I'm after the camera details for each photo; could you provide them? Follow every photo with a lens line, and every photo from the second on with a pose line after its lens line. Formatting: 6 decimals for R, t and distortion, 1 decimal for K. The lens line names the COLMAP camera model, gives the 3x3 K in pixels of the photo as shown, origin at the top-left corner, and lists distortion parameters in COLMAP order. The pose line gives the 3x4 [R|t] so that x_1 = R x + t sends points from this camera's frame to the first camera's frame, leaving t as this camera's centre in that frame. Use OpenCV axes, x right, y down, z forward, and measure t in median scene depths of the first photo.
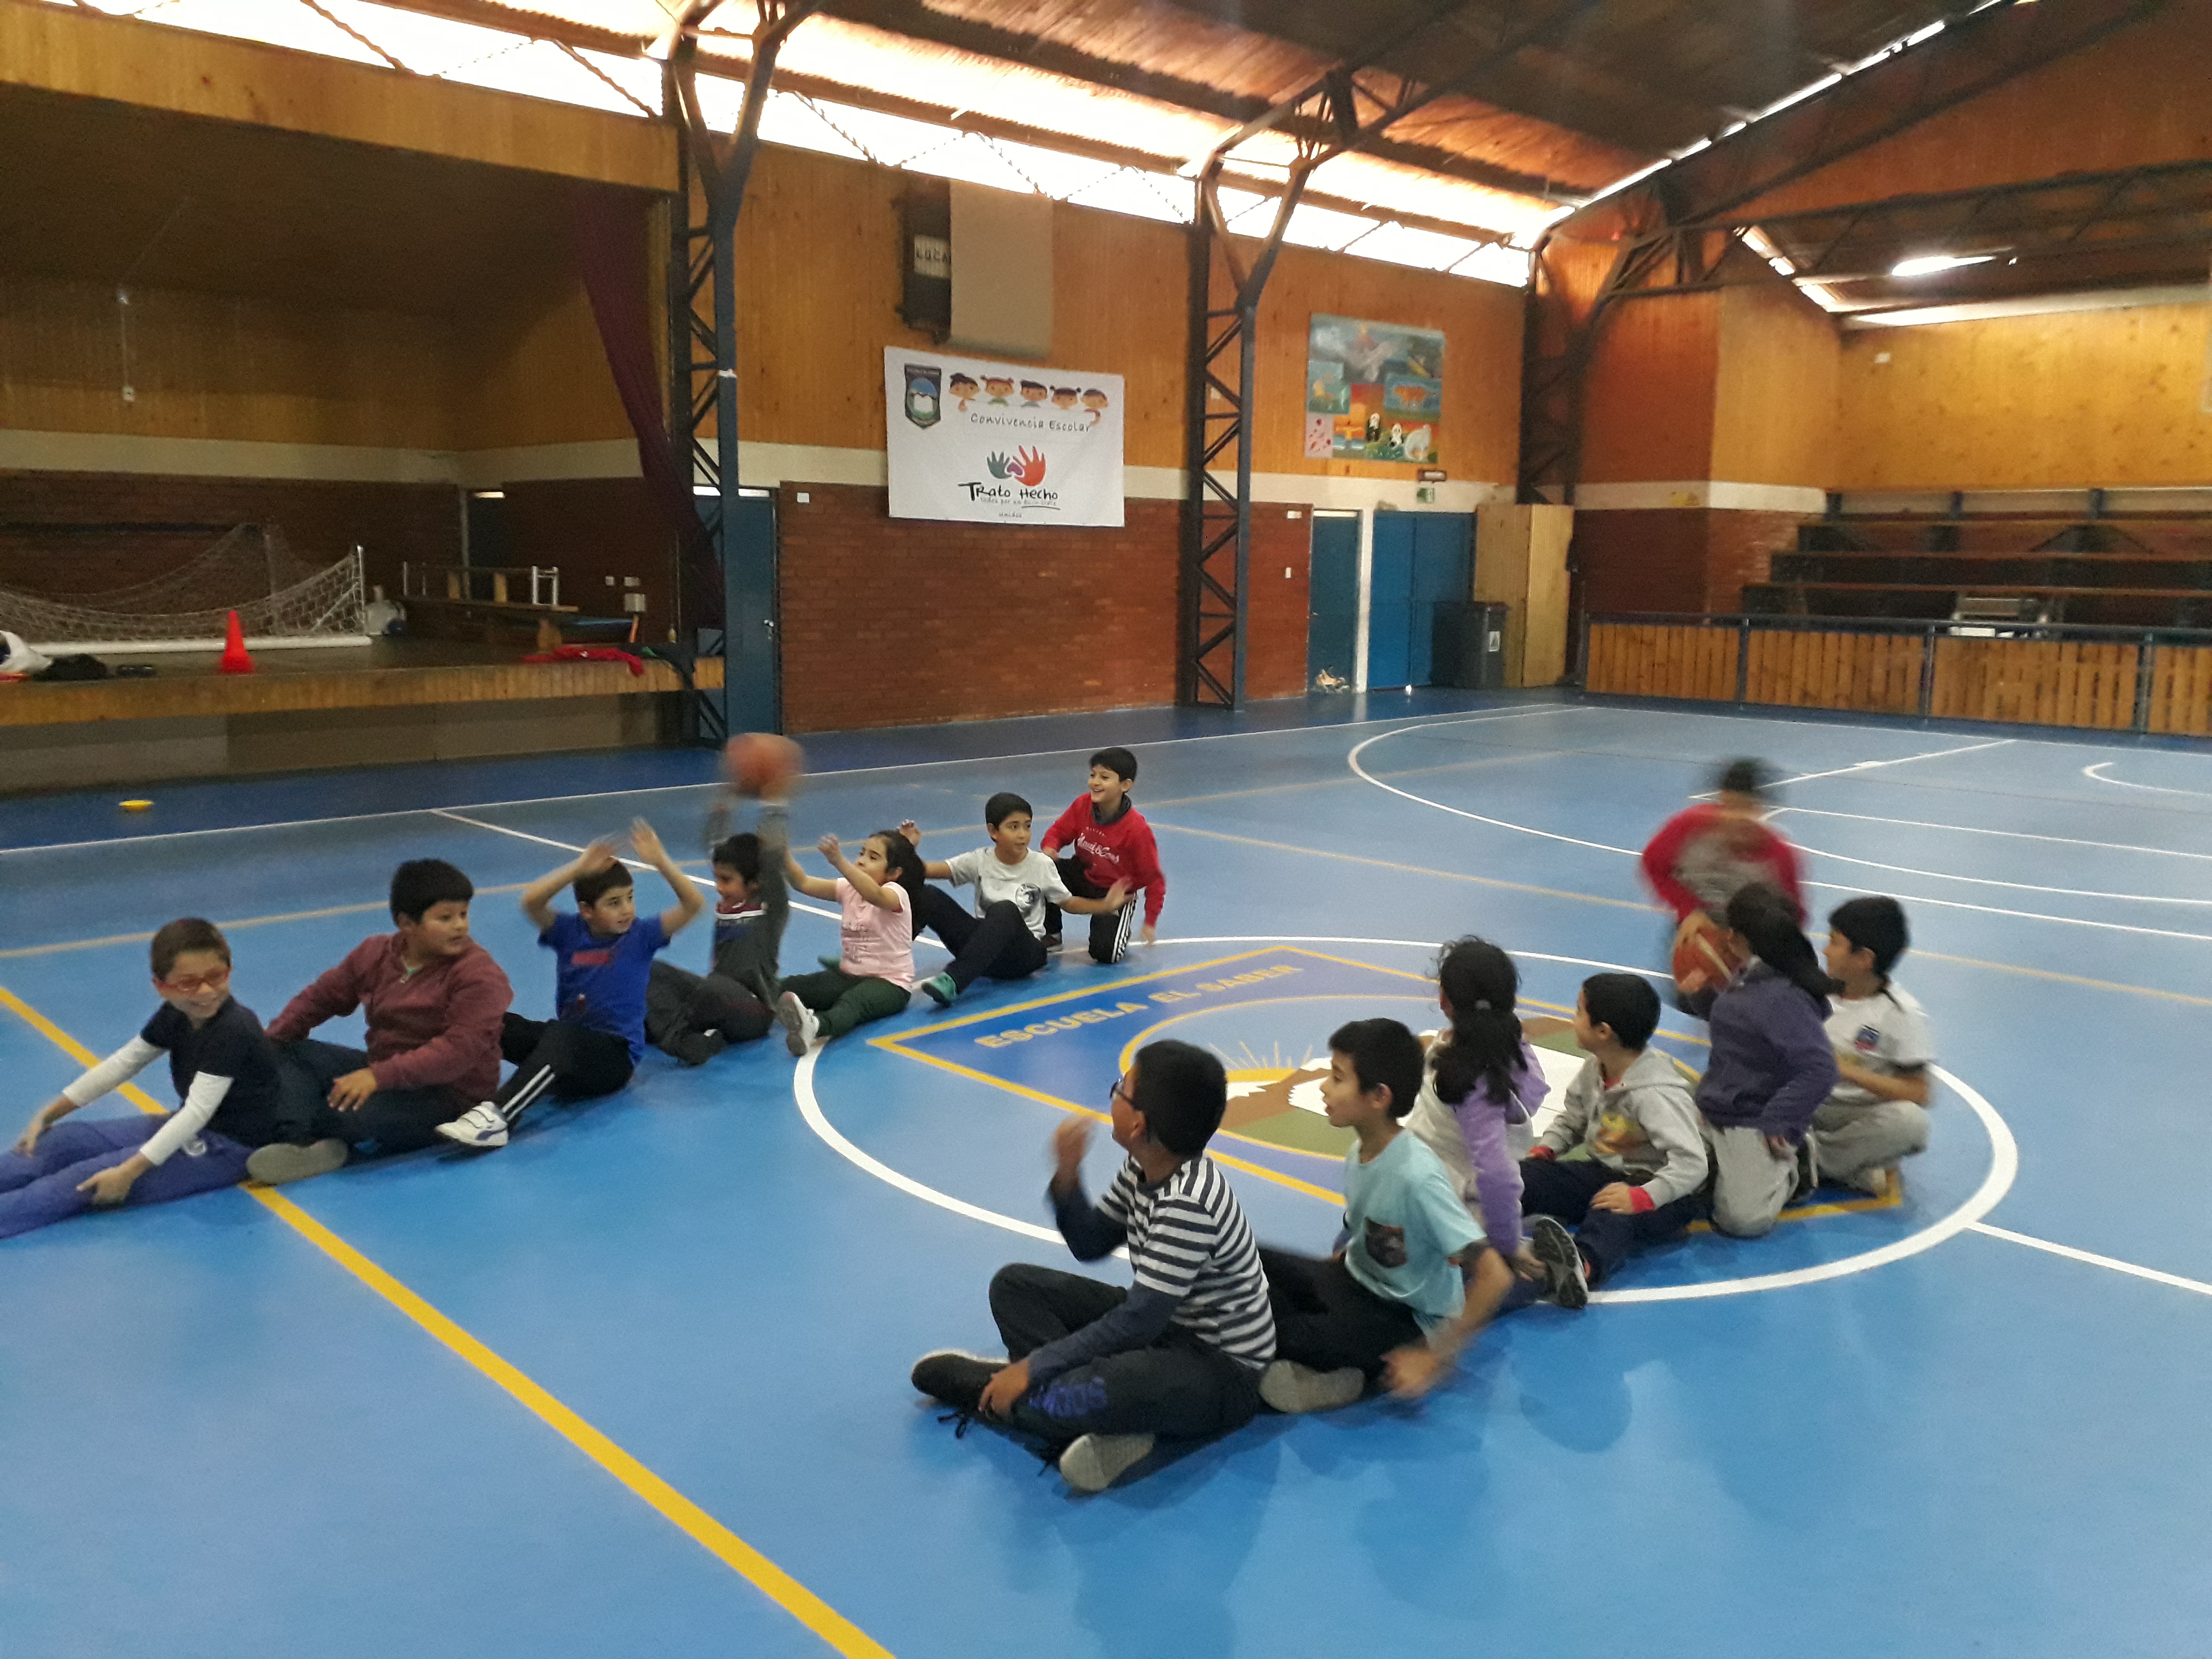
lens RADIAL K [[1757.7, 0, 1157.8], [0, 1757.7, 766.9], [0, 0, 1]] dist [0.225208, 0.000051]
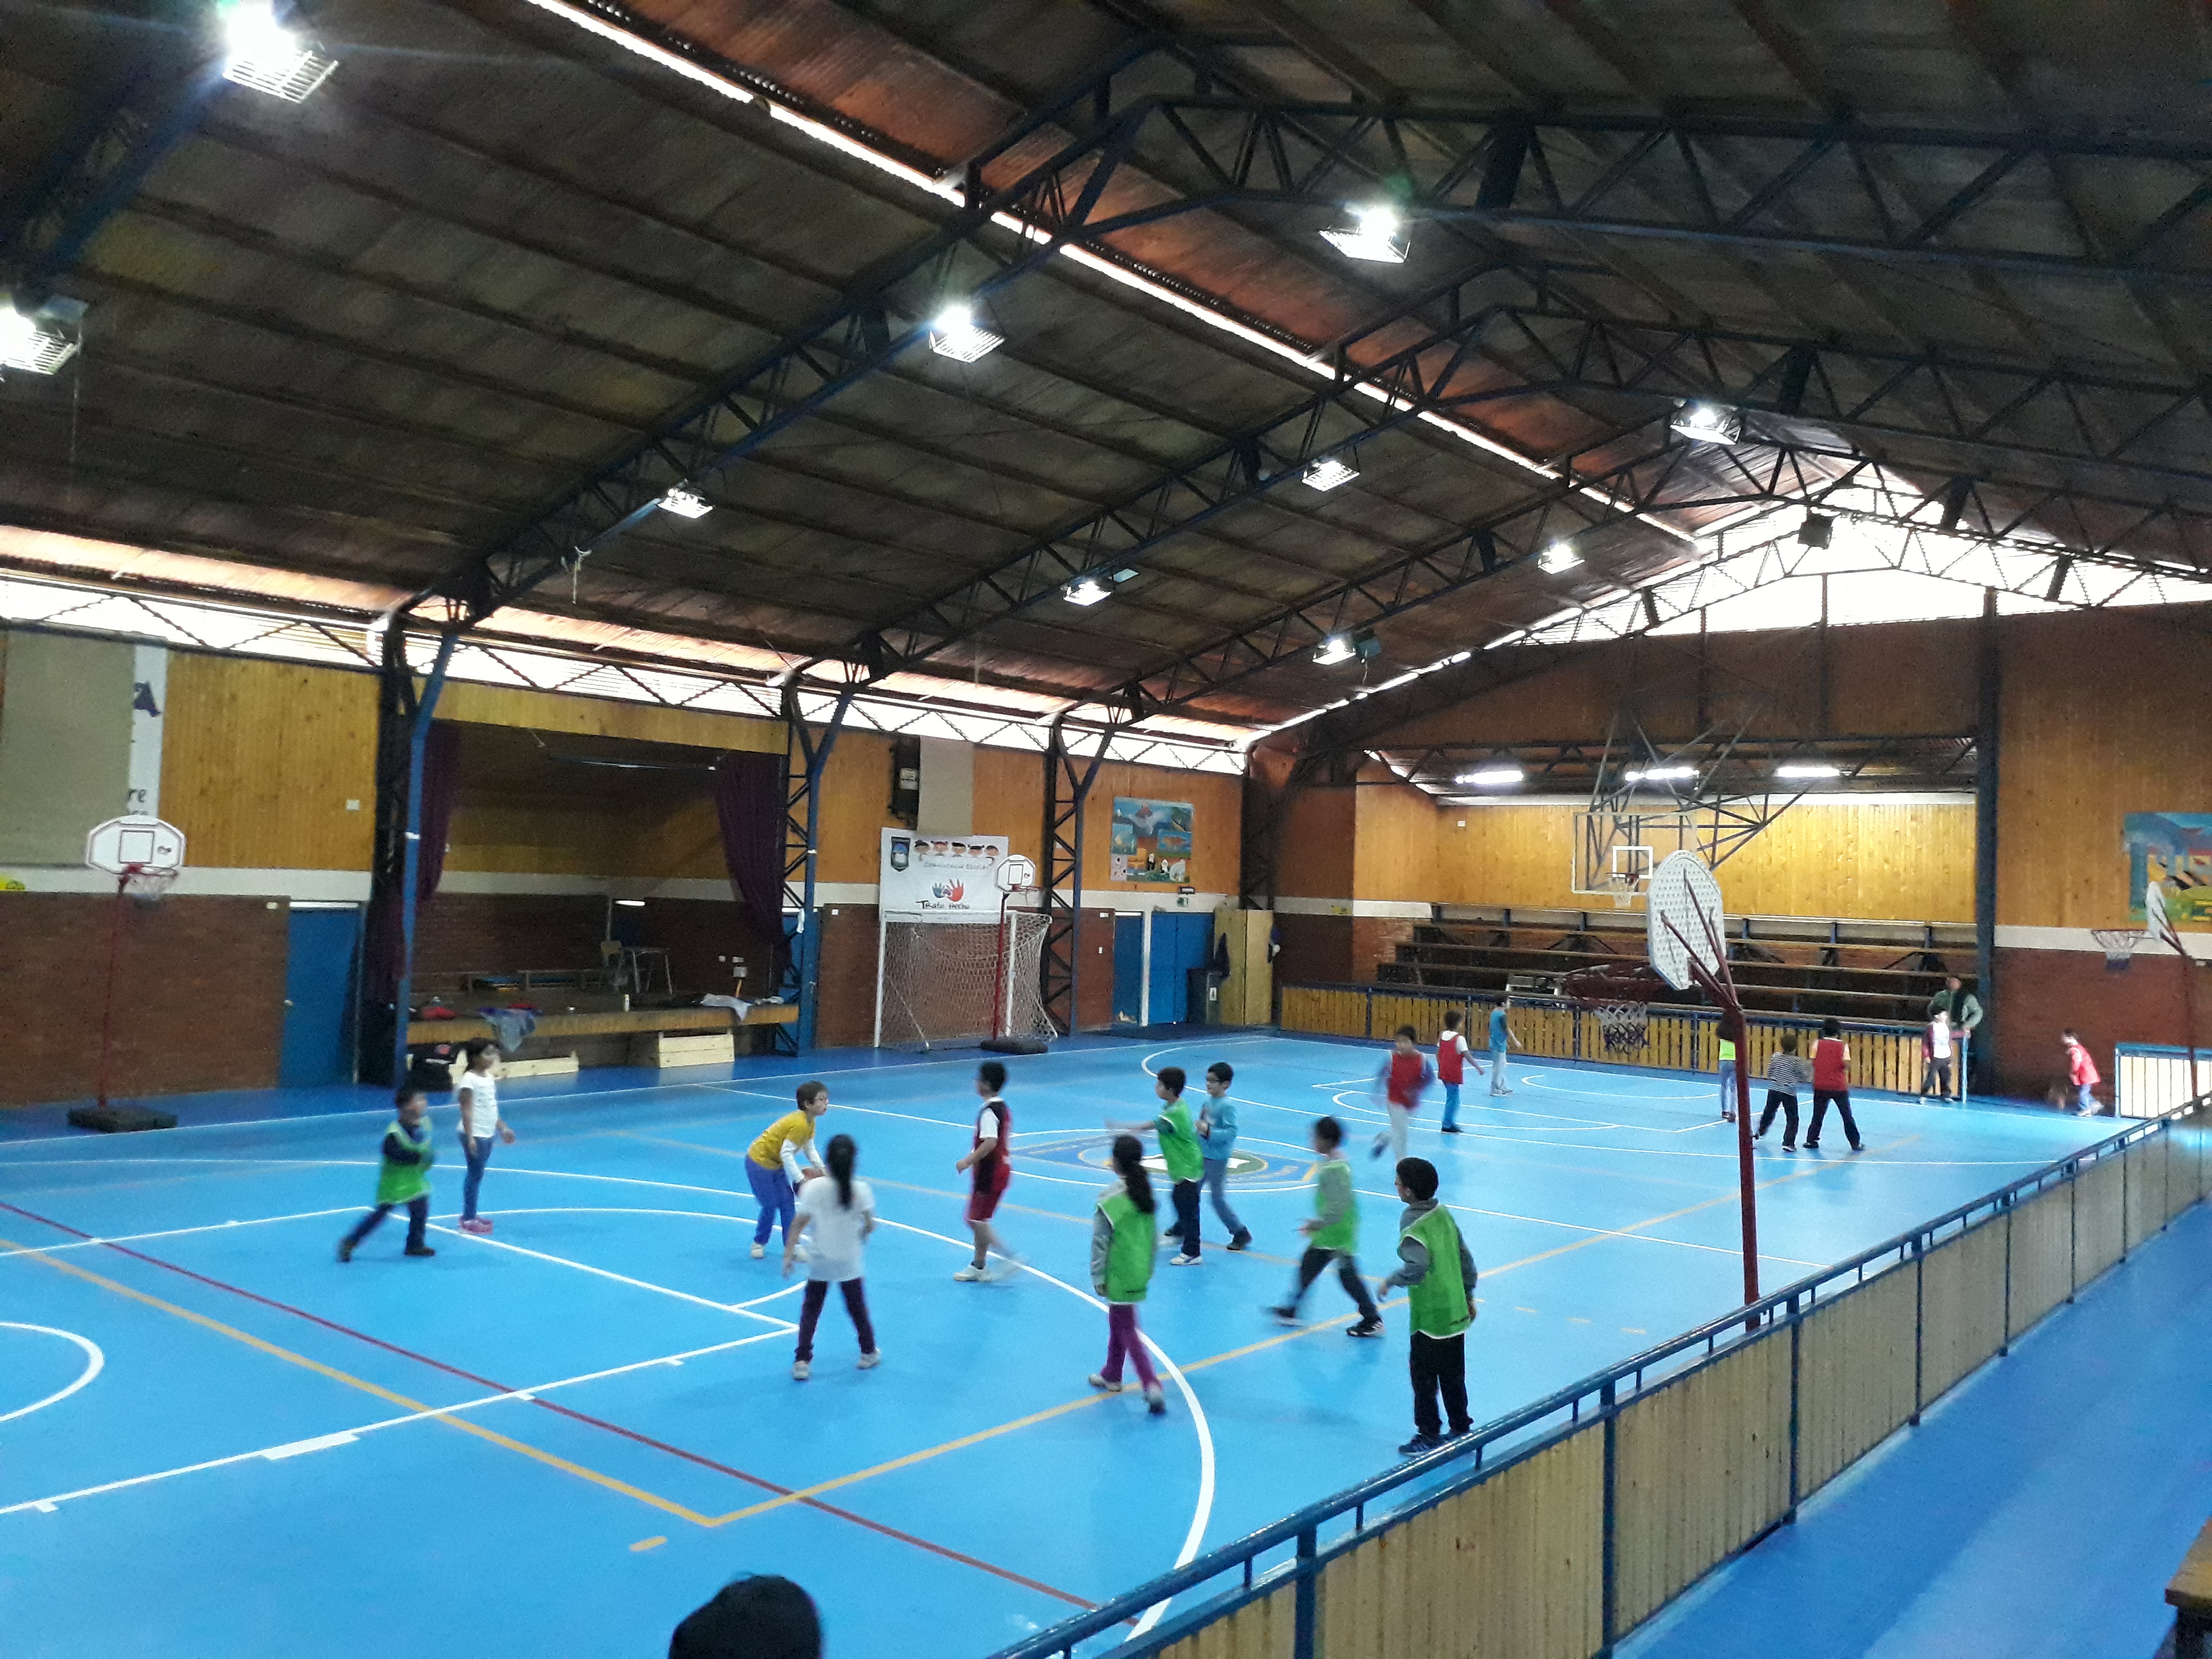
lens RADIAL K [[1757.7, 0, 1157.8], [0, 1757.7, 766.9], [0, 0, 1]] dist [0.225208, 0.000051]
pose [[0.991266, 0.034473, 0.127292, -0.082077], [-0.009803, 0.981822, -0.189549, 0.029758], [-0.131513, 0.186645, 0.973585, -0.596538]]
